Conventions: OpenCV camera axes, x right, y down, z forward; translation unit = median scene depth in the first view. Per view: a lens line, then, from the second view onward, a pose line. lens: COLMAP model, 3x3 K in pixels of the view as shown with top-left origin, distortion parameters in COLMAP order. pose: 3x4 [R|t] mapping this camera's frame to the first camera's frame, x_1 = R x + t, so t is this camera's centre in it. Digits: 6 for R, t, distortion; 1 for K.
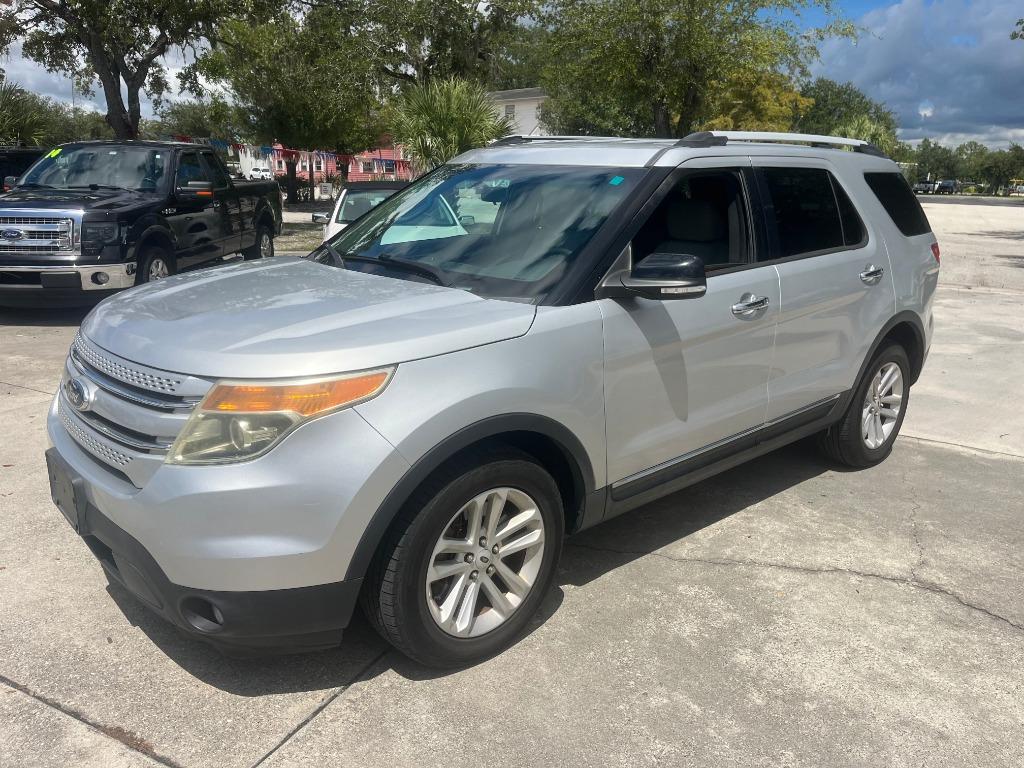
lens RADIAL K [[773.8, 0, 512.0], [0, 773.8, 376.4], [0, 0, 1]] dist [0.066618, -0.092043]
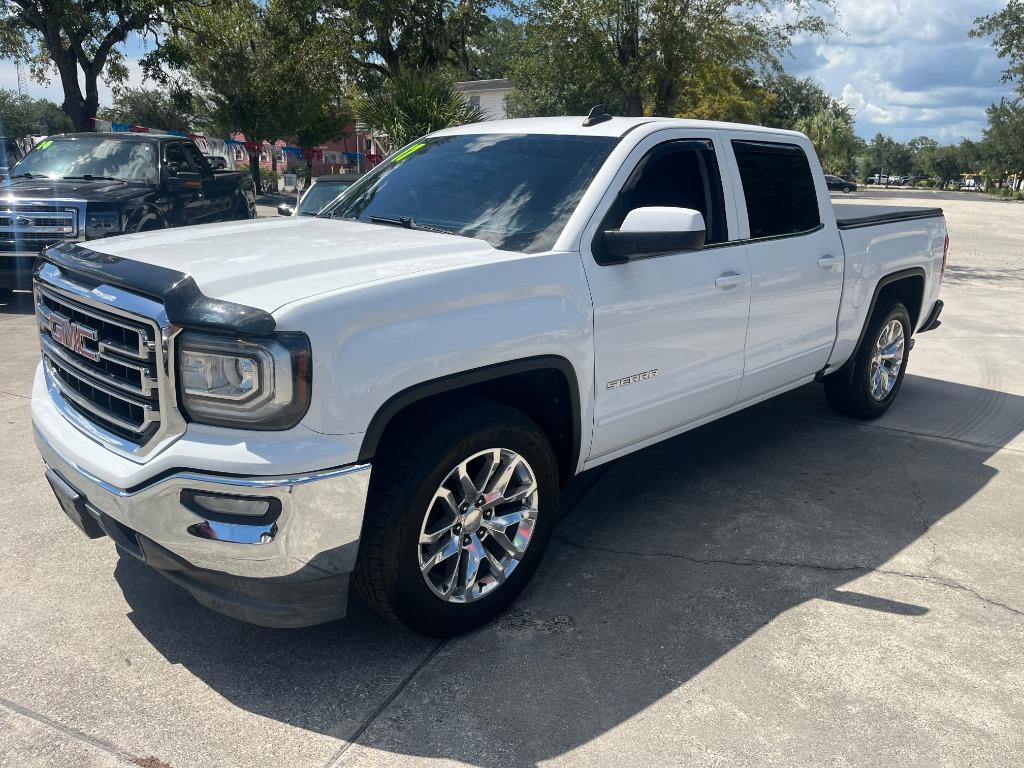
lens RADIAL K [[773.8, 0, 519.7], [0, 773.8, 380.3], [0, 0, 1]] dist [0.066618, -0.092043]
pose [[0.998346, -0.009832, 0.056648, -0.033781], [0.009001, 0.999848, 0.014905, -0.006193], [-0.056786, -0.014371, 0.998283, 0.010208]]
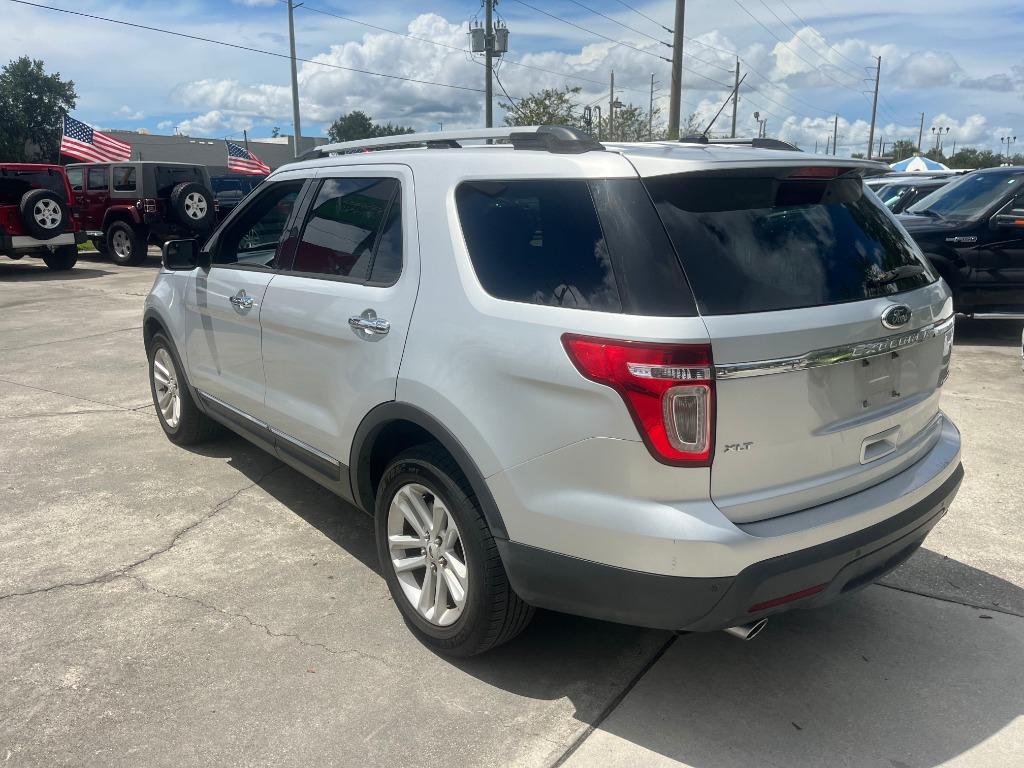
lens RADIAL K [[773.8, 0, 510.0], [0, 773.8, 387.0], [0, 0, 1]] dist [0.066618, -0.092043]
pose [[-0.035371, 0.232892, -0.971859, 0.654452], [-0.259270, 0.937033, 0.233983, -0.156366], [0.965157, 0.260251, 0.027238, 0.636637]]
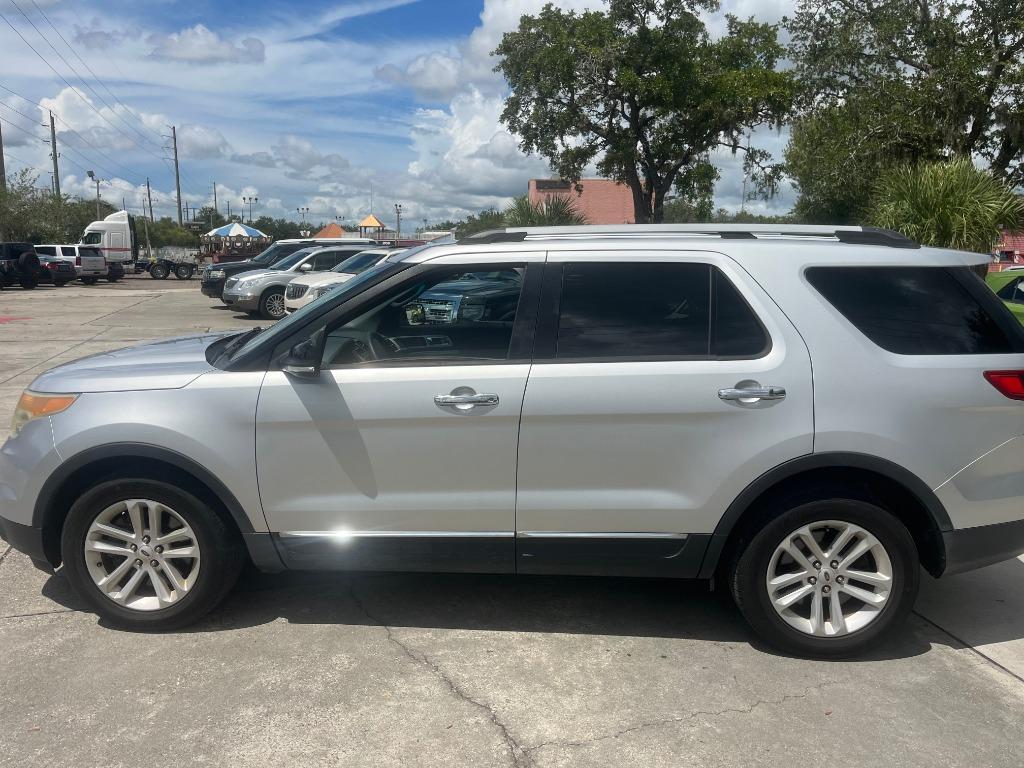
lens RADIAL K [[773.8, 0, 506.6], [0, 773.8, 380.5], [0, 0, 1]] dist [0.066618, -0.092043]
pose [[0.712190, 0.103834, -0.694265, 0.469638], [-0.176209, 0.983778, -0.033624, -0.042084], [0.679512, 0.146283, 0.718933, 0.152655]]
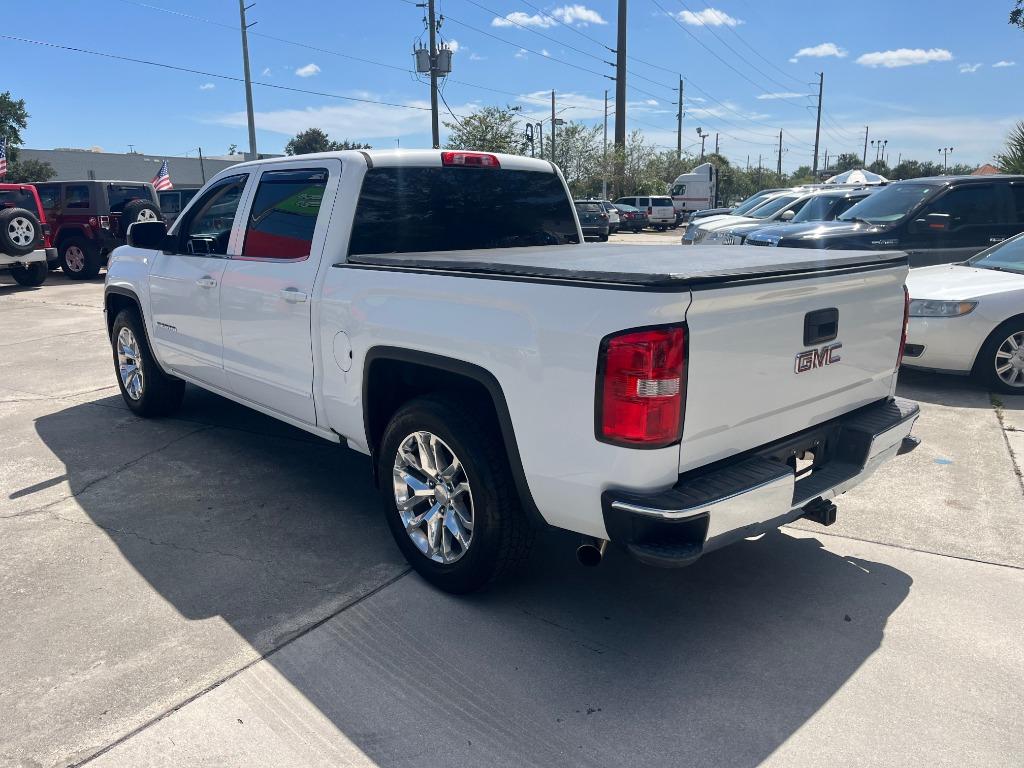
lens RADIAL K [[773.8, 0, 512.0], [0, 773.8, 383.0], [0, 0, 1]] dist [0.066618, -0.092043]
pose [[0.013168, 0.211547, -0.977279, 0.791296], [-0.249728, 0.947087, 0.201647, -0.178543], [0.968226, 0.241399, 0.065301, 0.735726]]
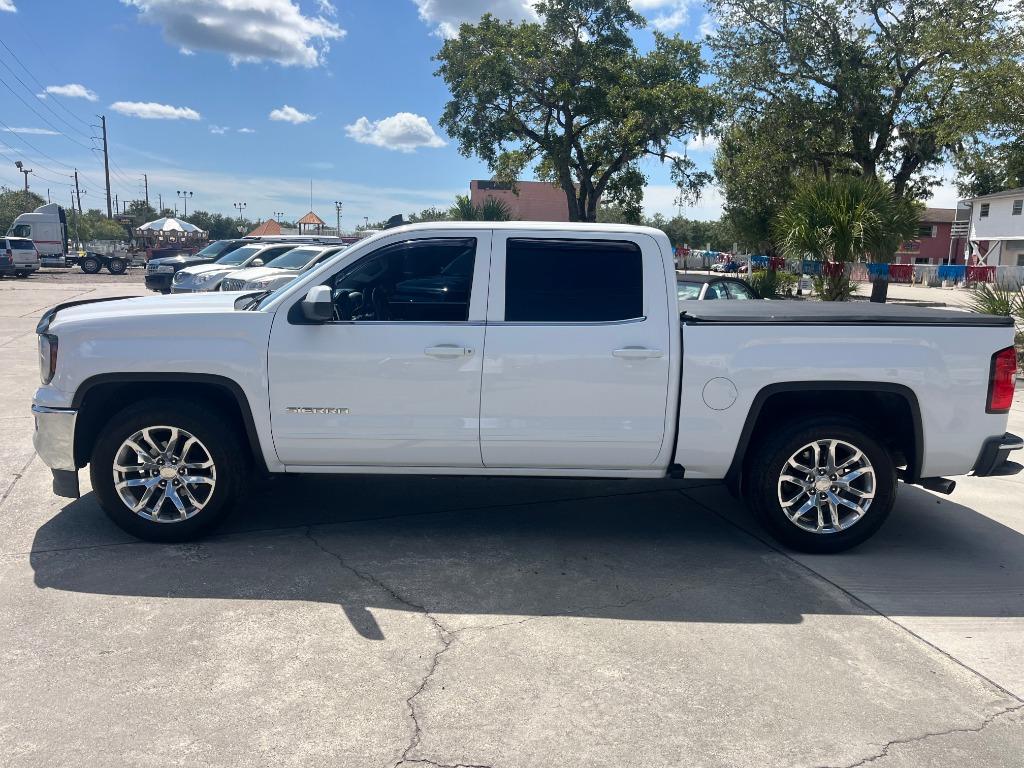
lens RADIAL K [[773.8, 0, 506.5], [0, 773.8, 379.7], [0, 0, 1]] dist [0.066618, -0.092043]
pose [[0.762191, 0.105679, -0.638669, 0.555785], [-0.176319, 0.983175, -0.047737, -0.020148], [0.622878, 0.148994, 0.768000, 0.077967]]
